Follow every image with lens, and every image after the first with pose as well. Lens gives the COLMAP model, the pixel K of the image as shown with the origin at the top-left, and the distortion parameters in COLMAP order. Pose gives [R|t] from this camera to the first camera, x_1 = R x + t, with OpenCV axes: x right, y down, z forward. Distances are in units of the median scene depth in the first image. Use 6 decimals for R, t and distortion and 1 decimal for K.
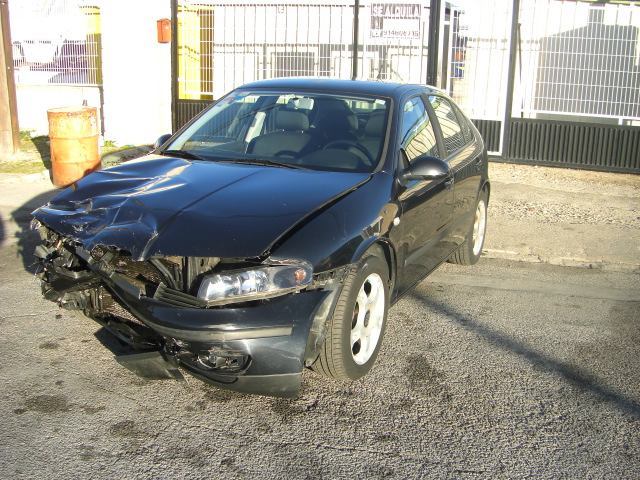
lens RADIAL K [[725.1, 0, 321.8], [0, 725.1, 241.1], [0, 0, 1]] dist [-0.143755, 0.000000]
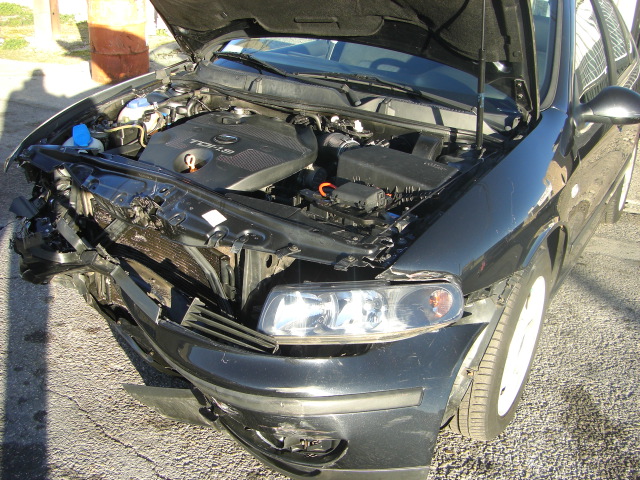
lens RADIAL K [[725.1, 0, 316.5], [0, 725.1, 240.4], [0, 0, 1]] dist [-0.143755, 0.000000]
pose [[0.994083, 0.073143, -0.080301, -0.084697], [-0.061231, 0.987984, 0.141907, -0.071951], [0.089716, -0.136150, 0.986618, 0.443753]]
